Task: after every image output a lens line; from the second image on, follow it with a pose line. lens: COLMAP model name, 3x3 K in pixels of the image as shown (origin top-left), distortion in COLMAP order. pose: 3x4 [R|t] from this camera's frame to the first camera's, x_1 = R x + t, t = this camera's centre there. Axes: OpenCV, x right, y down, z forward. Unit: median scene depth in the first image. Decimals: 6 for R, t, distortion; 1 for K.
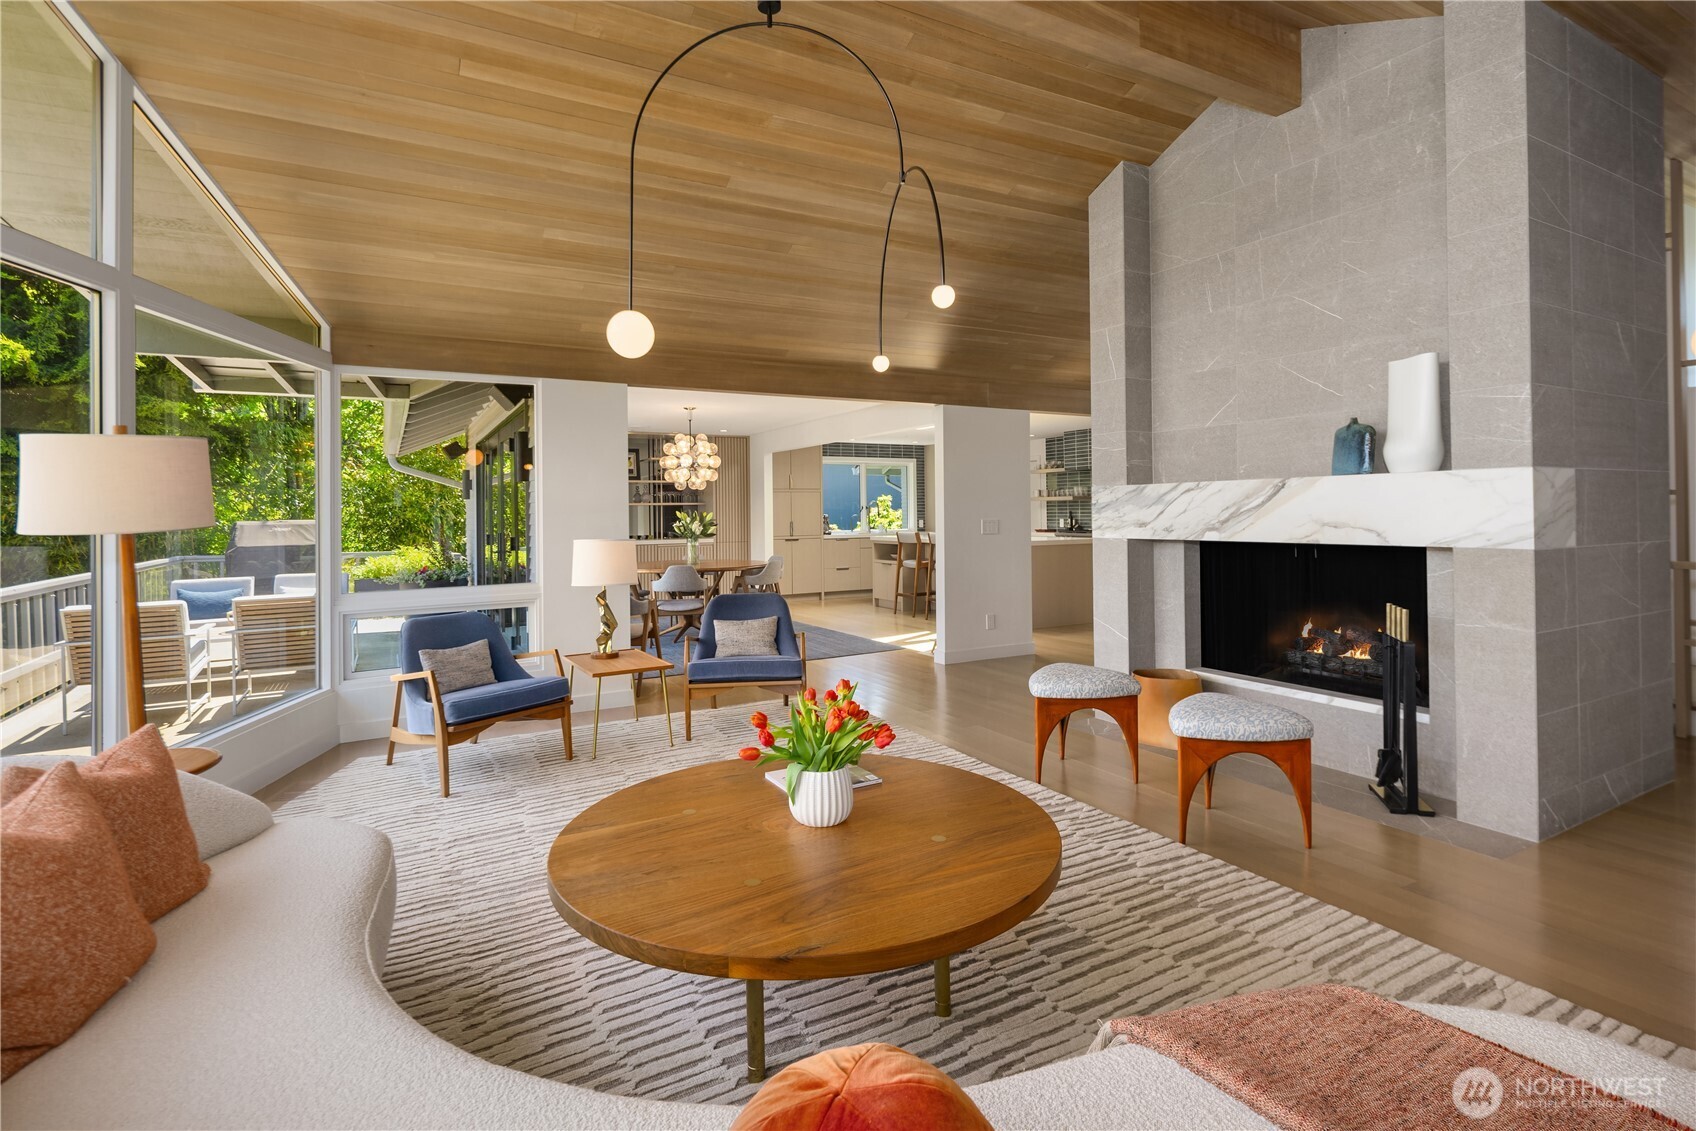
lens RADIAL K [[828.2, 0, 857.5], [0, 828.2, 512.9], [0, 0, 1]] dist [0.005676, 0.000013]
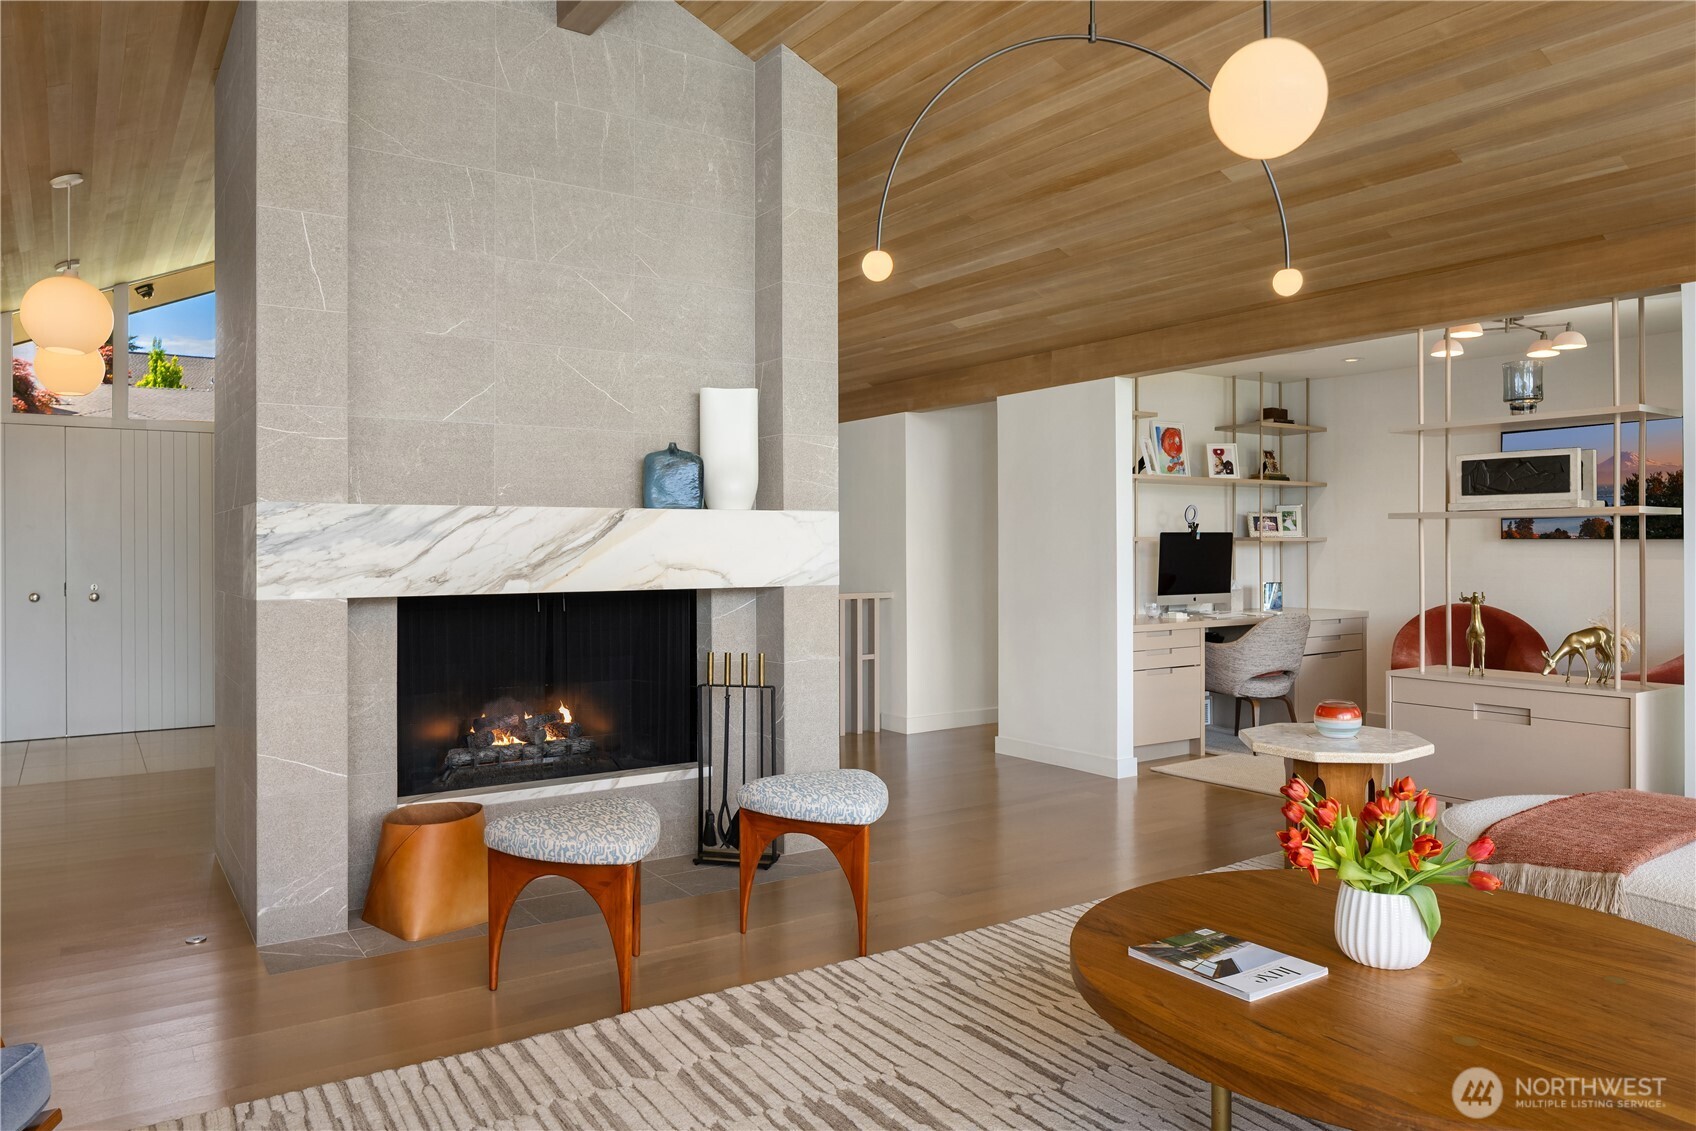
lens RADIAL K [[1133.7, 0, 847.1], [0, 1133.7, 552.9], [0, 0, 1]] dist [-0.017244, 0.000663]
pose [[-0.064940, 0.005627, 0.997873, -0.565914], [0.004898, 0.999974, -0.005320, 0.006871], [-0.997877, 0.004542, -0.064966, 0.859515]]
